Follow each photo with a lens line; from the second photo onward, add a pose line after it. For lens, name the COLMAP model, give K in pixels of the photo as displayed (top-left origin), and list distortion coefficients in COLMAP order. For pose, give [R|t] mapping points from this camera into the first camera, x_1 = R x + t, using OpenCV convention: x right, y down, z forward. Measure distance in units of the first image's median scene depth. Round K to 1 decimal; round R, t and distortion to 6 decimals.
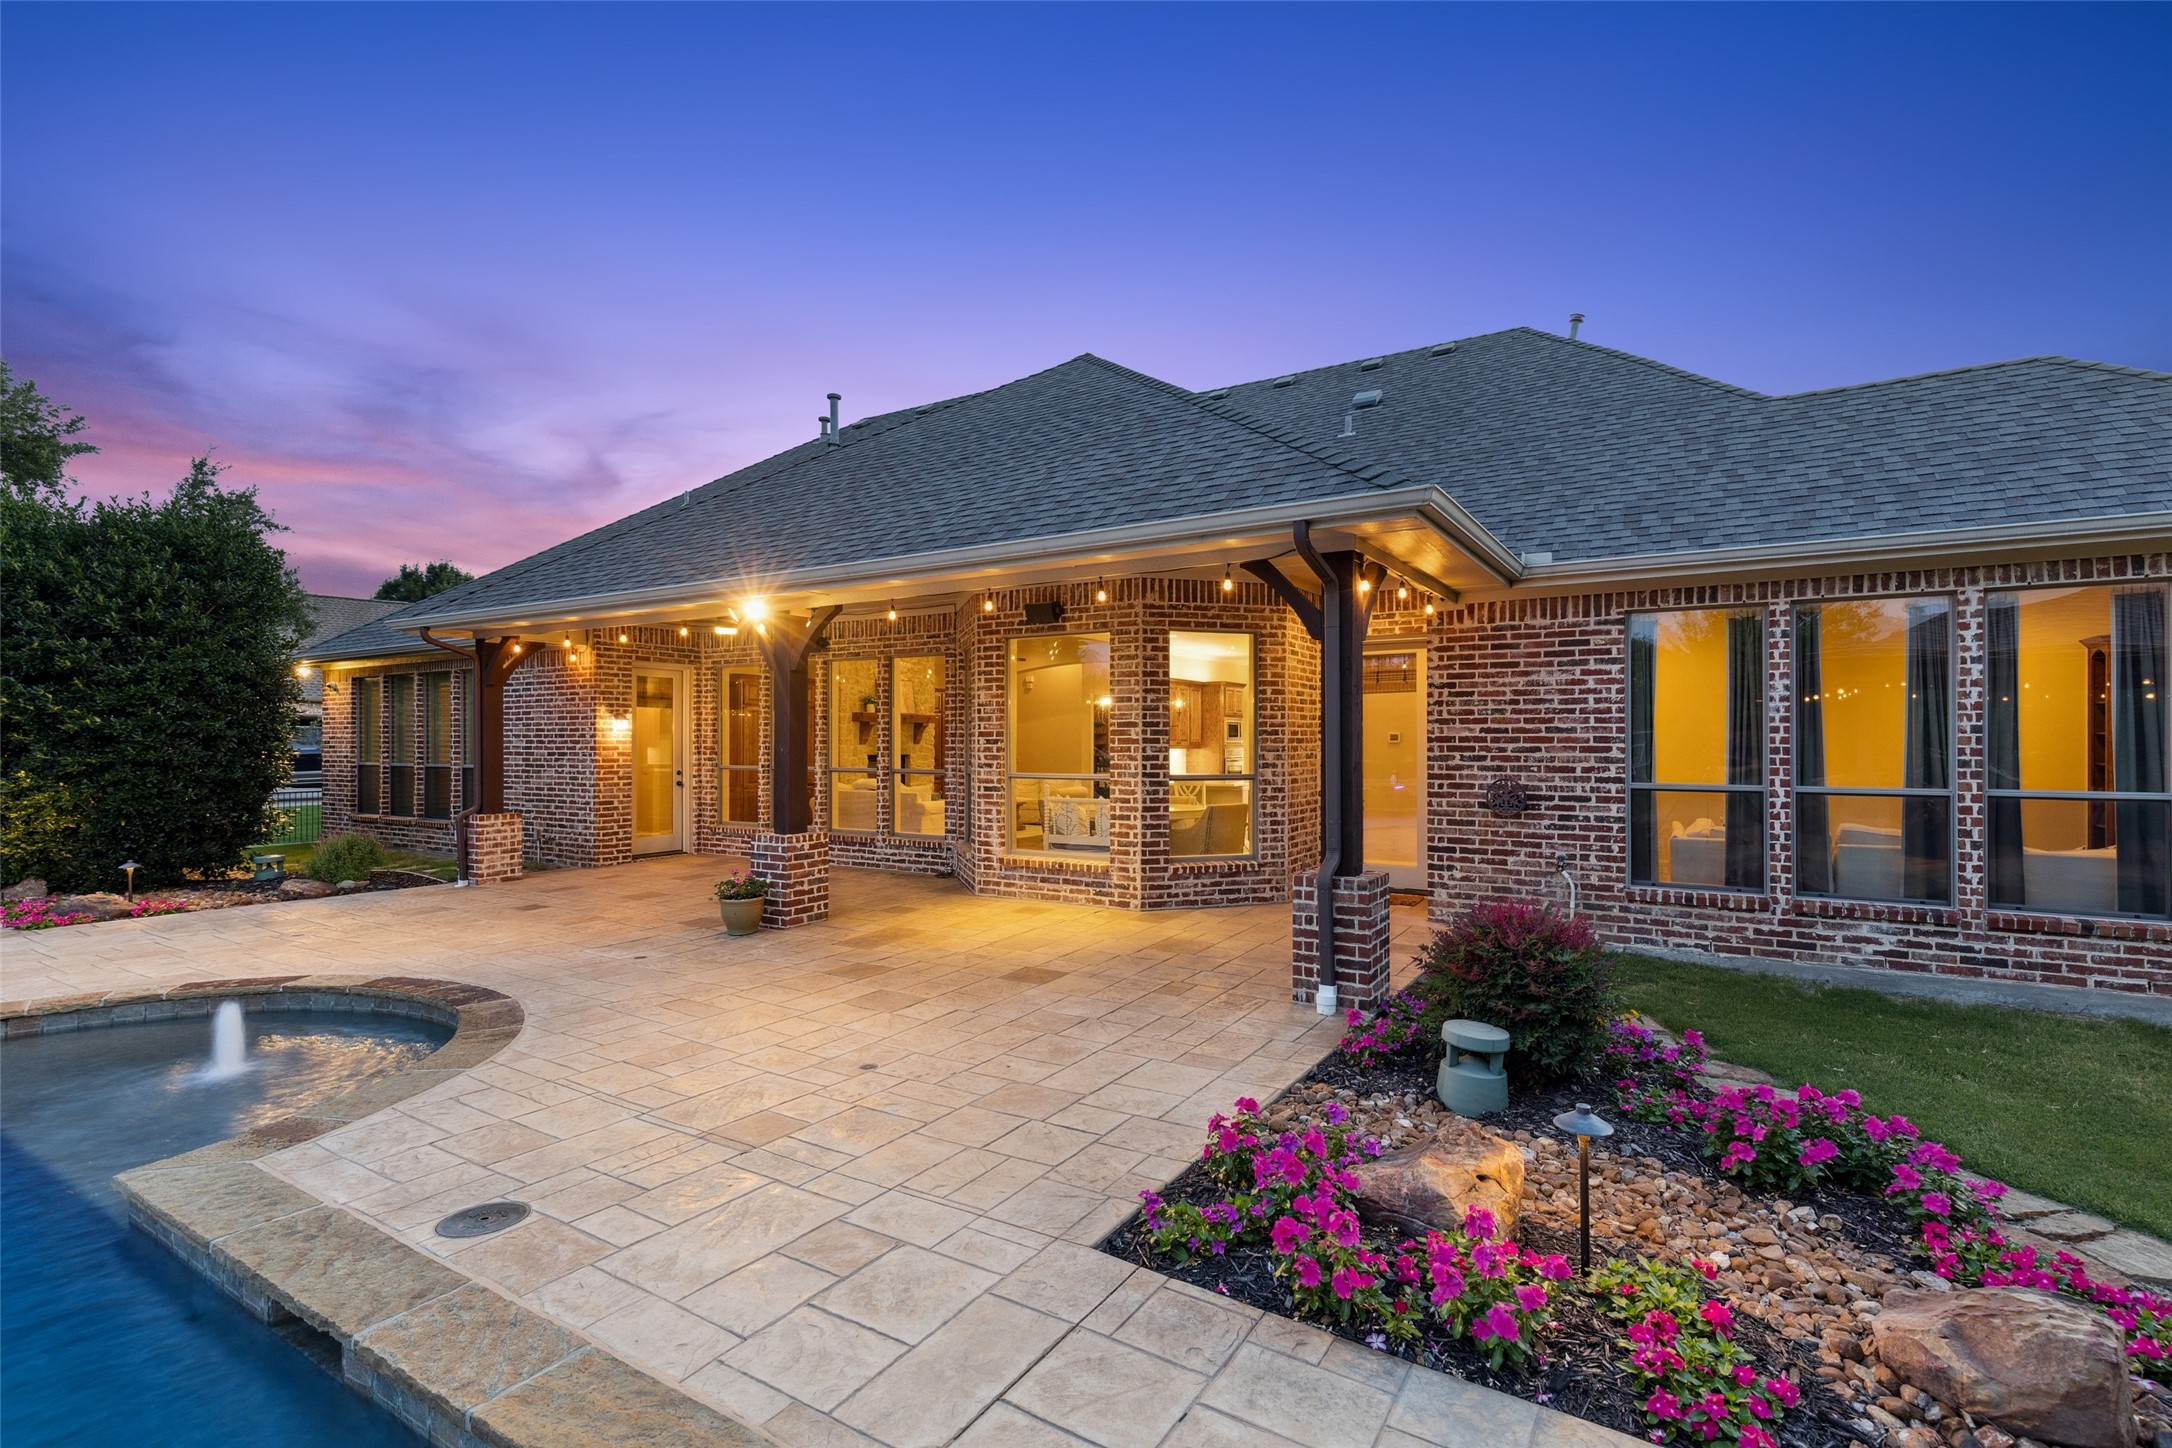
lens RADIAL K [[987.8, 0, 1095.8], [0, 987.8, 733.0], [0, 0, 1]] dist [0.016753, -0.000156]
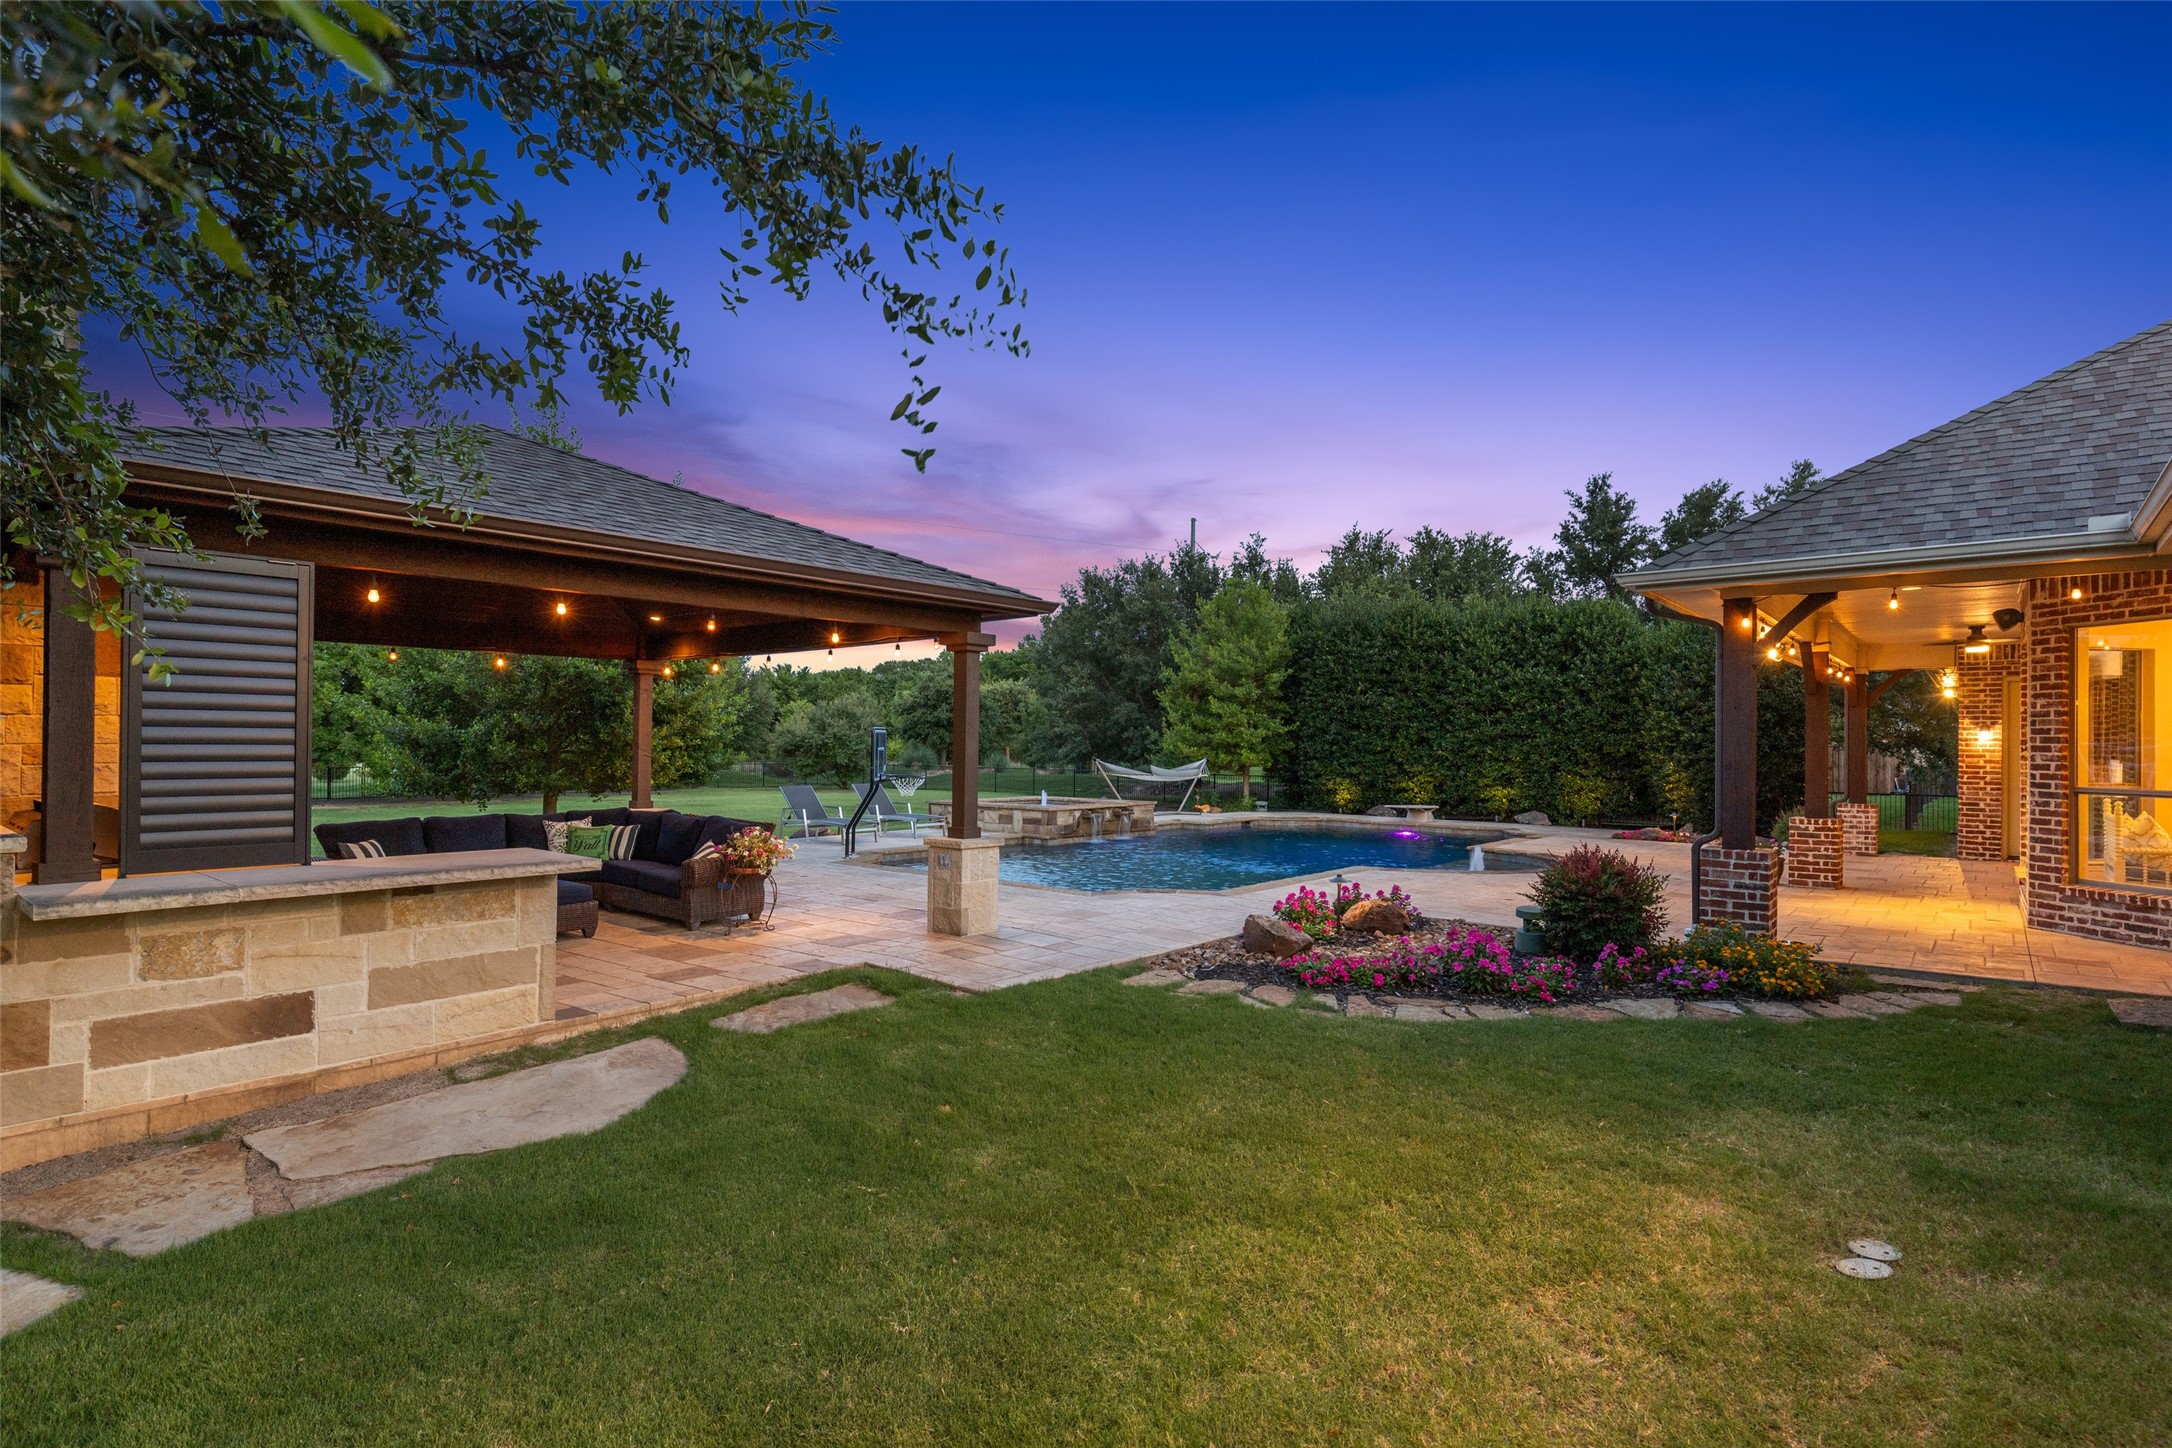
lens RADIAL K [[1092.1, 0, 1087.2], [0, 1092.1, 730.0], [0, 0, 1]] dist [0.000268, 0.000042]
pose [[-0.152446, -0.012760, -0.988229, 1.203037], [-0.002675, 0.999918, -0.012498, 0.005164], [0.988308, 0.000738, -0.152467, 0.257462]]
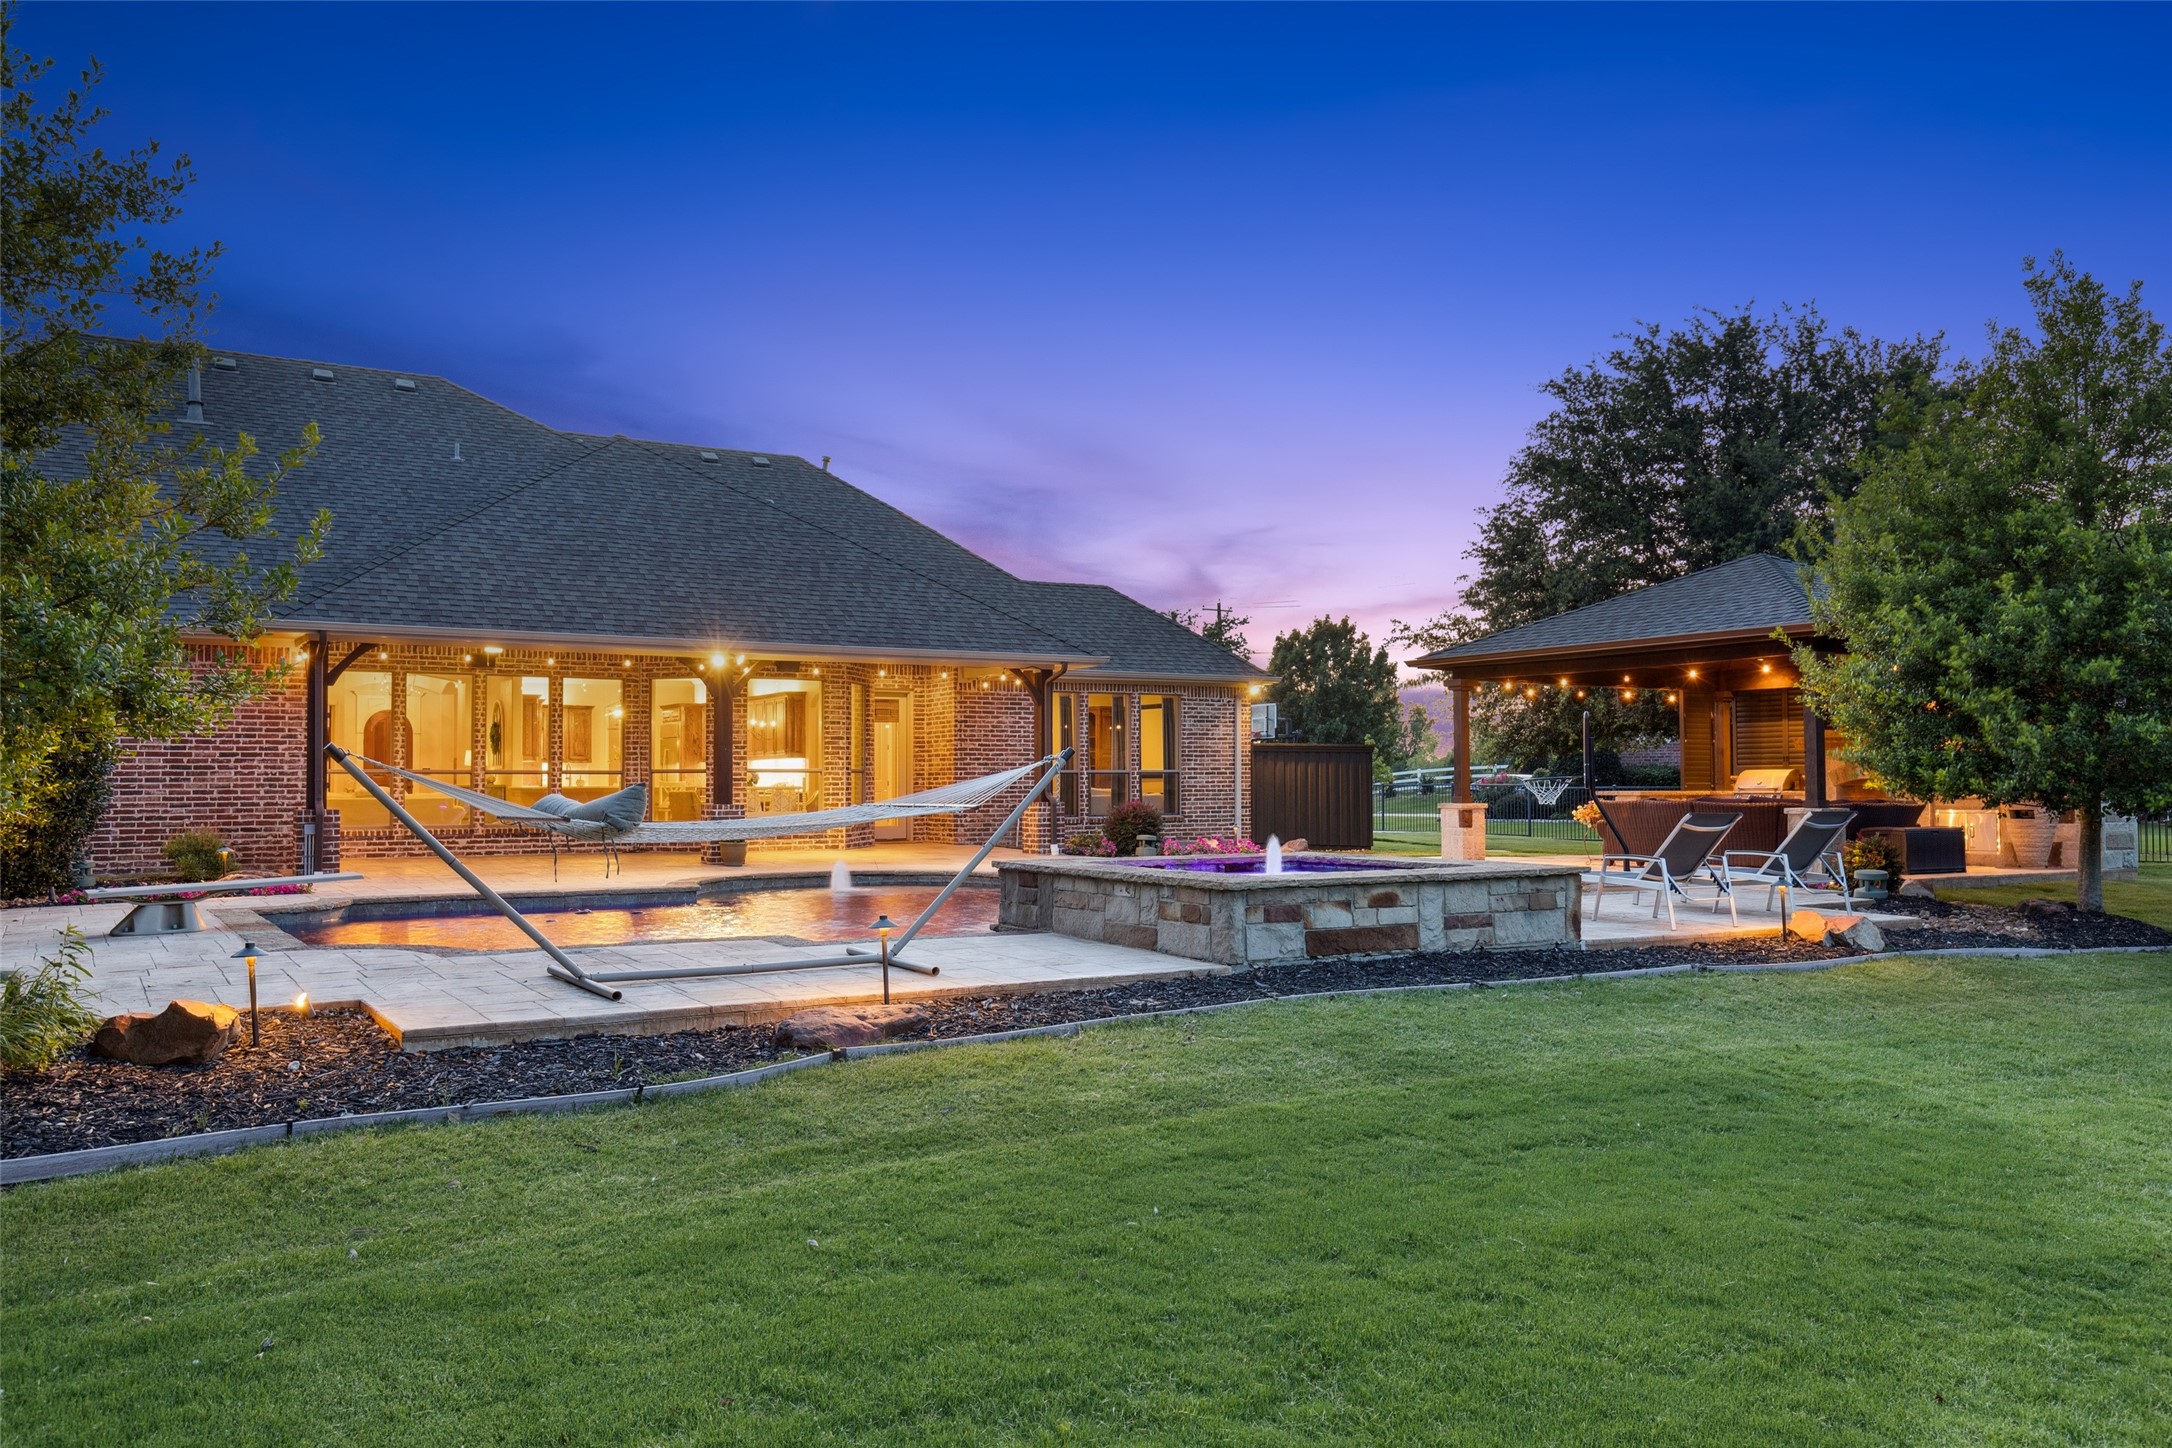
lens RADIAL K [[1698.7, 0, 1081.5], [0, 1698.7, 733.1], [0, 0, 1]] dist [0.009192, 0.000137]
pose [[0.460355, 0.025061, 0.887381, -2.271528], [-0.002717, 0.999637, -0.026822, 0.057785], [-0.887731, 0.009937, 0.460256, -0.663826]]
